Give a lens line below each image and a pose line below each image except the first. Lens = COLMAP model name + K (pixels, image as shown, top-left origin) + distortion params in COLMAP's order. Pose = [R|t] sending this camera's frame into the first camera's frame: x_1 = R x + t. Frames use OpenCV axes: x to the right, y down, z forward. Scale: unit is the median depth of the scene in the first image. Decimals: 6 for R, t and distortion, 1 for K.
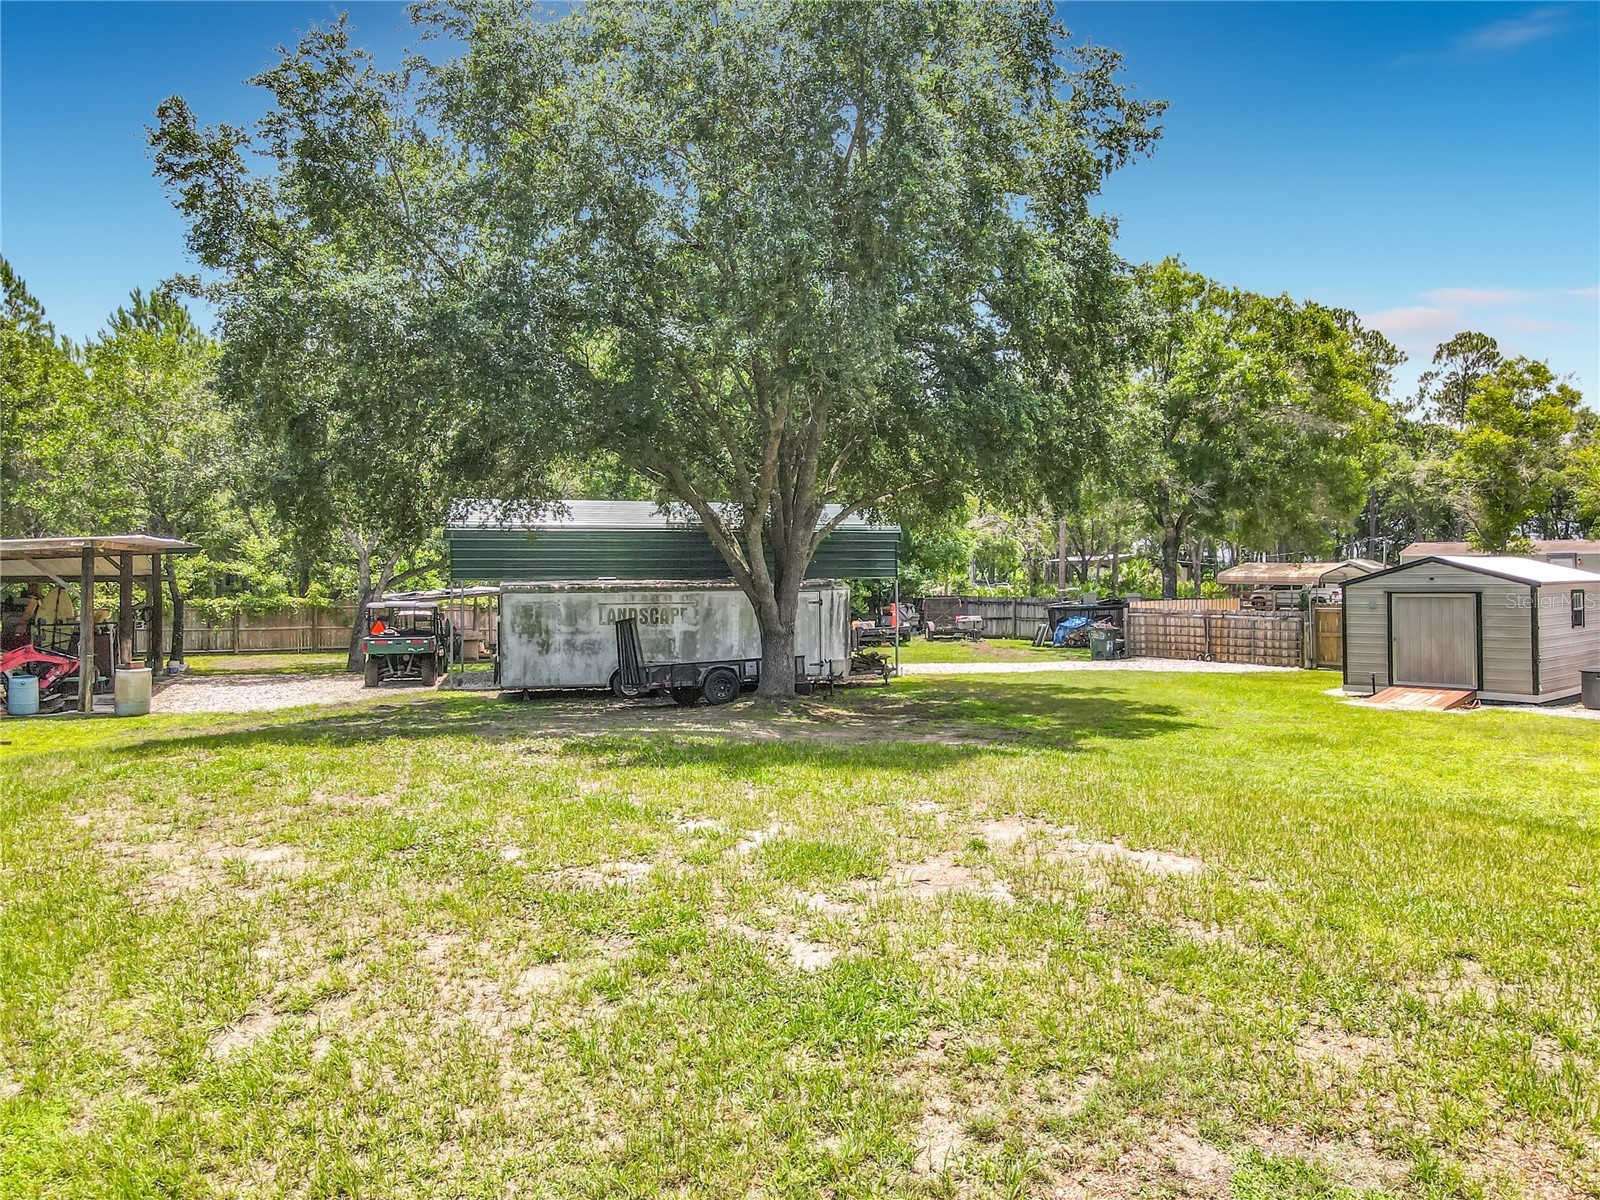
lens RADIAL K [[1150.5, 0, 799.8], [0, 1150.5, 587.8], [0, 0, 1]] dist [0.004643, 0.031107]
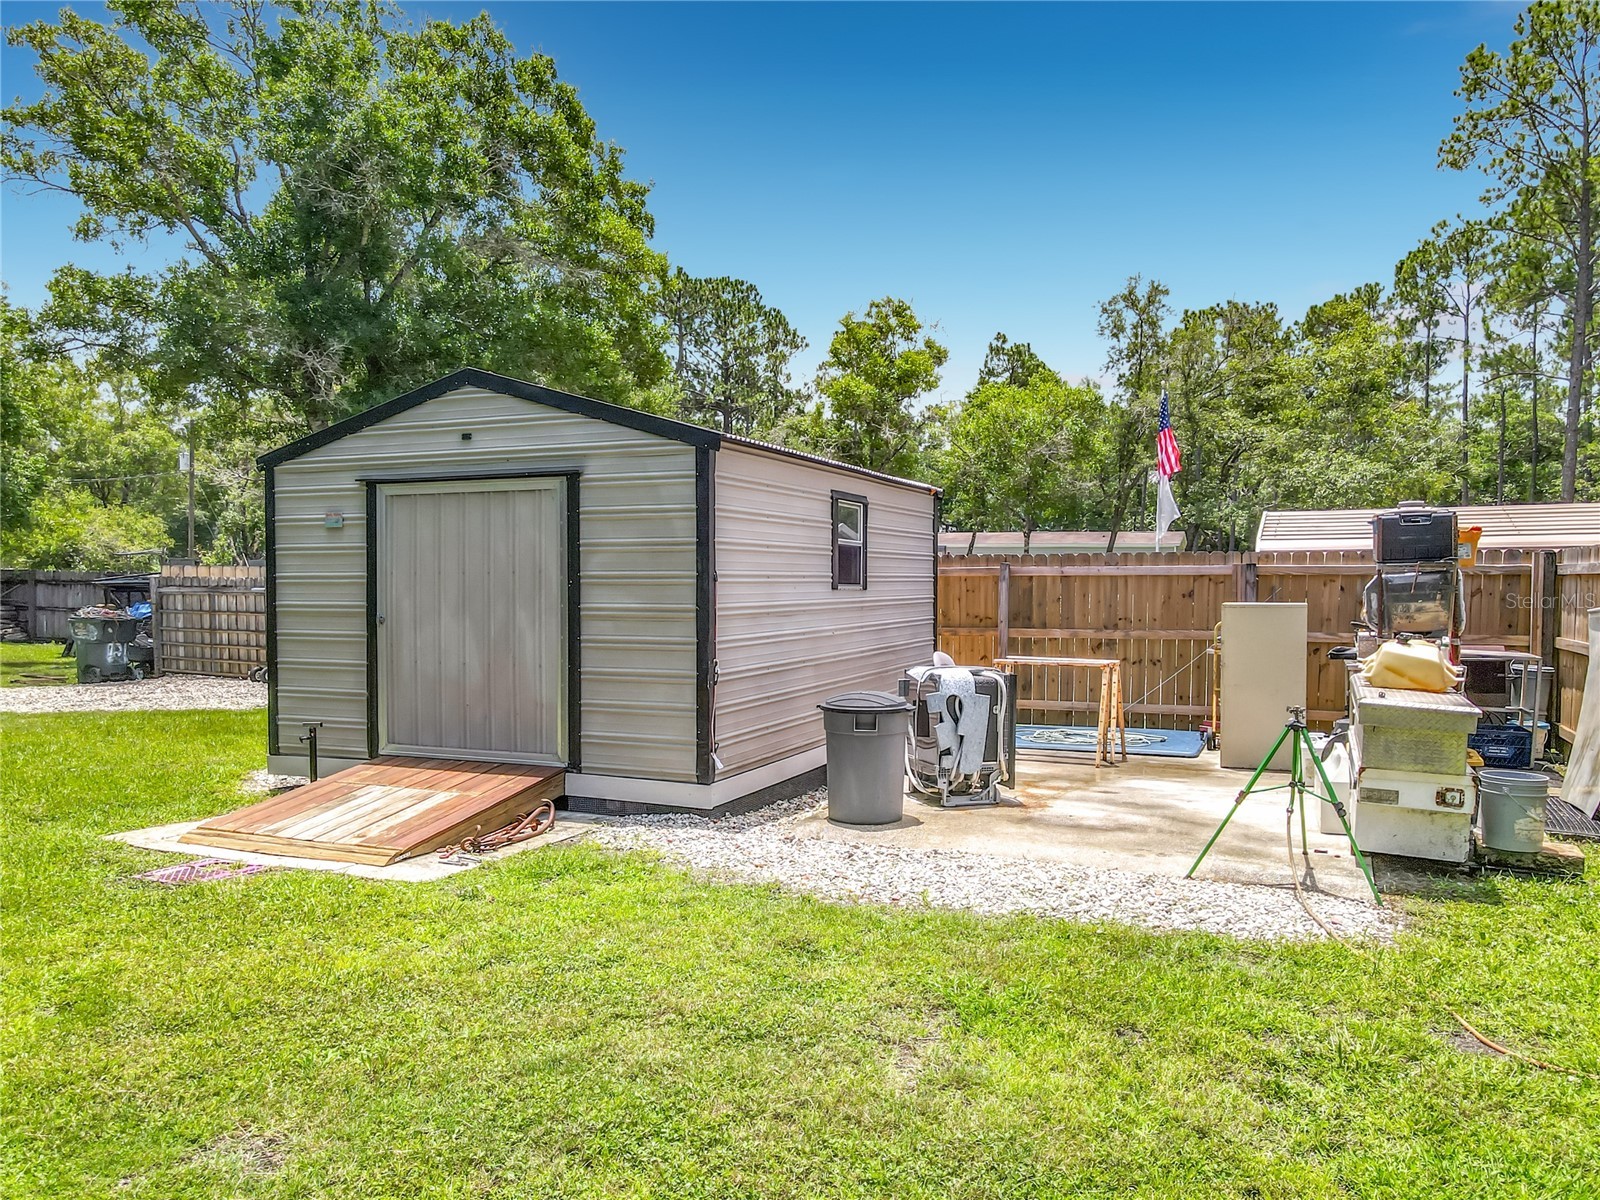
lens RADIAL K [[1150.5, 0, 800.8], [0, 1150.5, 602.7], [0, 0, 1]] dist [0.004643, 0.031107]
pose [[0.901362, 0.006144, 0.433024, 0.330481], [-0.008224, 0.999962, 0.002929, 0.025819], [-0.432989, -0.006201, 0.901378, 0.443962]]
